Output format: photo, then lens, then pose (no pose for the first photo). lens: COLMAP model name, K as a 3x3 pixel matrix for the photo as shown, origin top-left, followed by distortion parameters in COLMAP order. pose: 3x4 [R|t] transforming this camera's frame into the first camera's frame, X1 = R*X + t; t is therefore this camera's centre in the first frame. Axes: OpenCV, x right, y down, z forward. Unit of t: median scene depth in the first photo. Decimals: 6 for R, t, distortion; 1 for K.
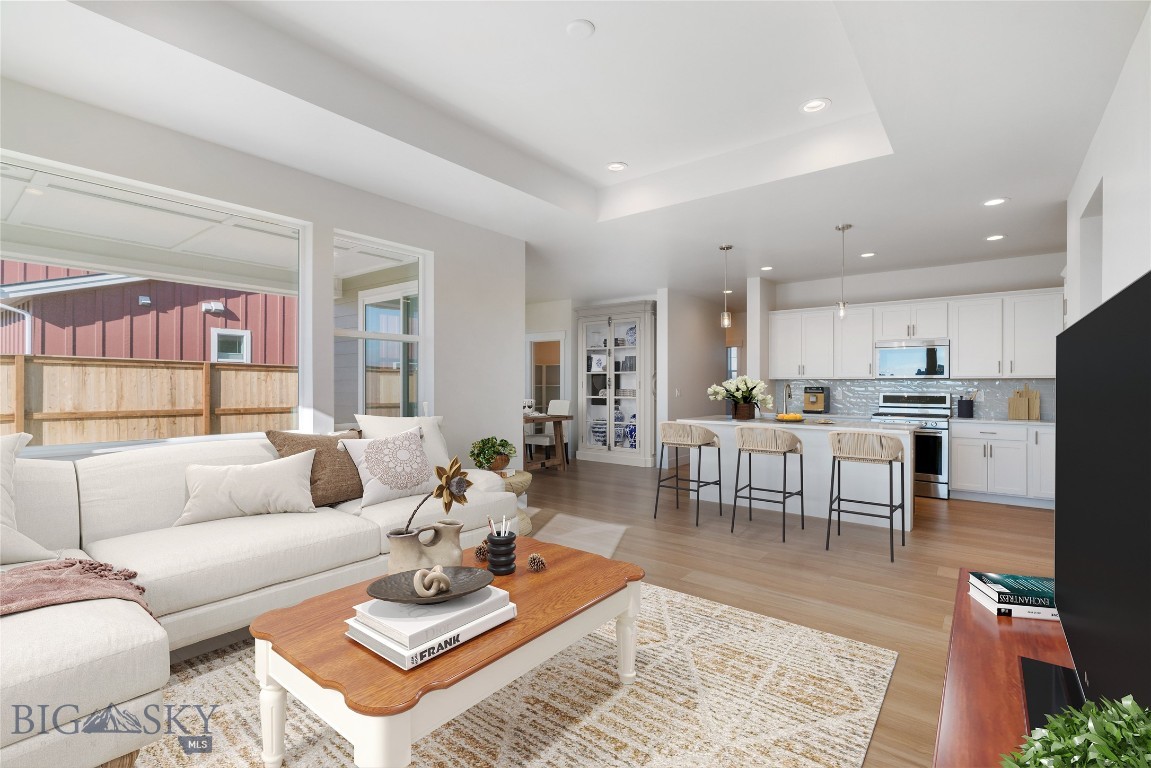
lens RADIAL K [[517.2, 0, 576.6], [0, 517.2, 383.4], [0, 0, 1]] dist [-0.002120, -0.000085]
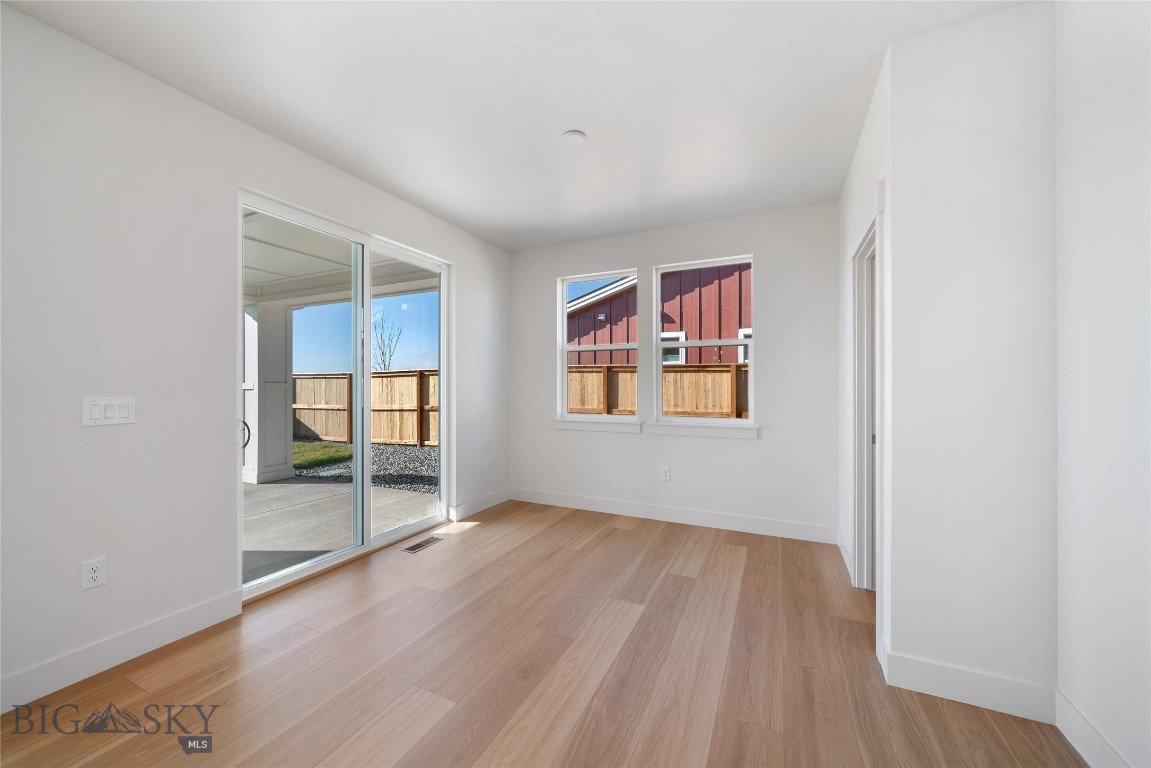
lens RADIAL K [[443.7, 0, 573.9], [0, 443.7, 382.9], [0, 0, 1]] dist [-0.001534, -0.000001]
pose [[0.229042, -0.003939, -0.973409, 0.154695], [0.000002, 0.999992, -0.004046, -0.000645], [0.973416, 0.000925, 0.229040, 0.643349]]
